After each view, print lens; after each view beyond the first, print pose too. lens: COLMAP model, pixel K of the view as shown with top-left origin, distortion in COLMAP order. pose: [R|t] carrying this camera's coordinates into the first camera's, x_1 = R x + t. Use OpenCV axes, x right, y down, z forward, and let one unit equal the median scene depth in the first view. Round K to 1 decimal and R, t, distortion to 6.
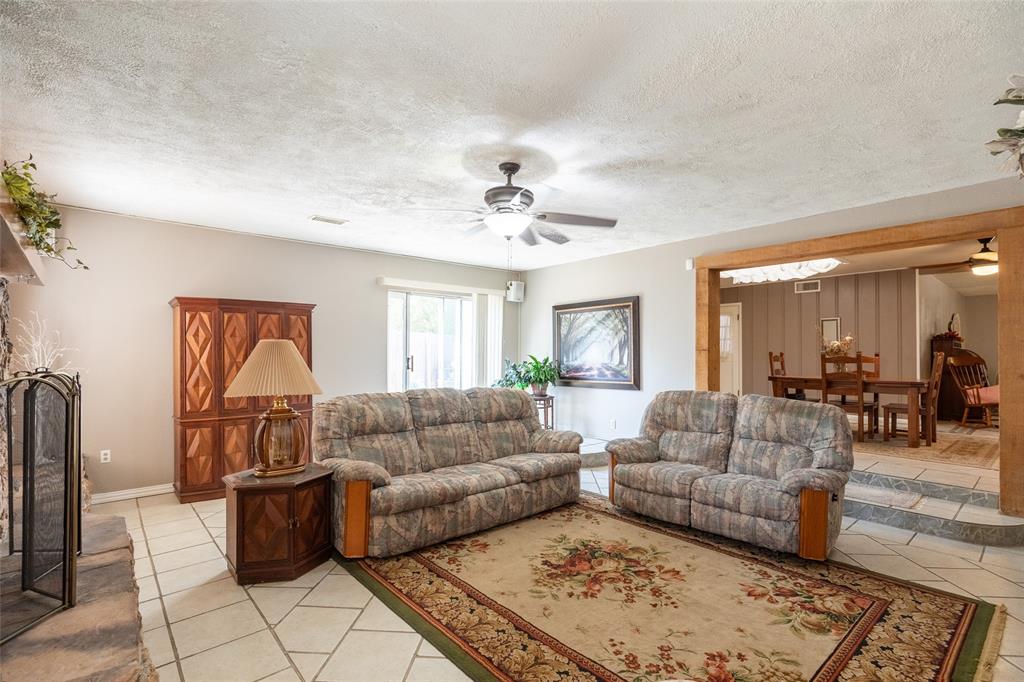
lens RADIAL K [[492.3, 0, 507.2], [0, 492.3, 344.4], [0, 0, 1]] dist [-0.007330, -0.000439]
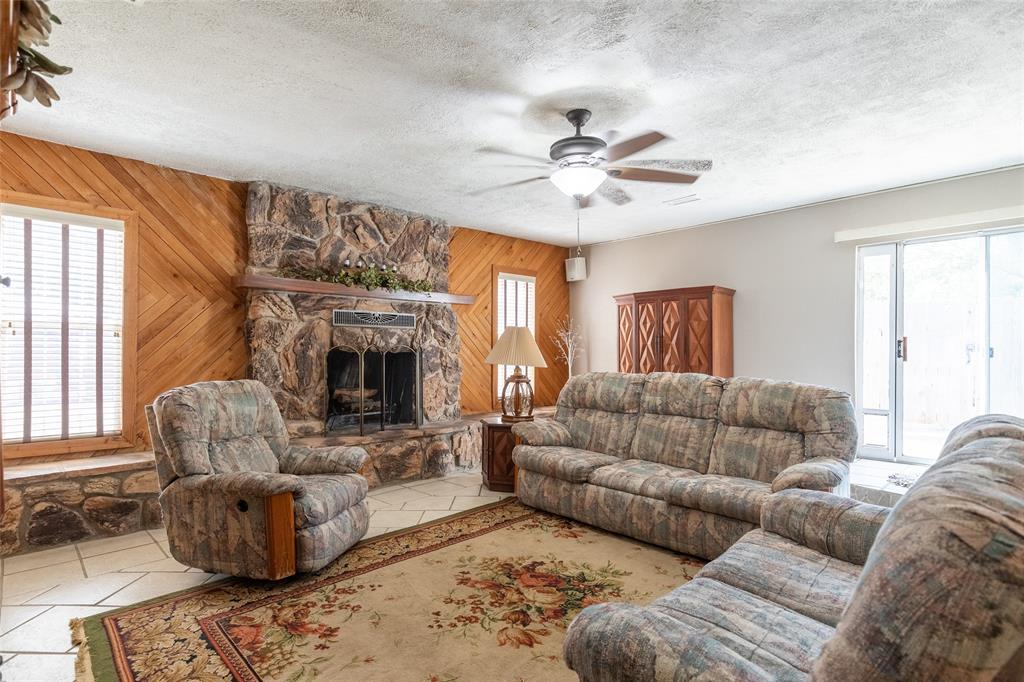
lens RADIAL K [[527.5, 0, 511.2], [0, 527.5, 346.3], [0, 0, 1]] dist [0.001546, -0.000299]
pose [[0.041964, -0.000883, -0.999119, 1.026944], [0.024502, 0.999700, 0.000146, 0.047160], [0.998819, -0.024487, 0.041973, 0.910212]]
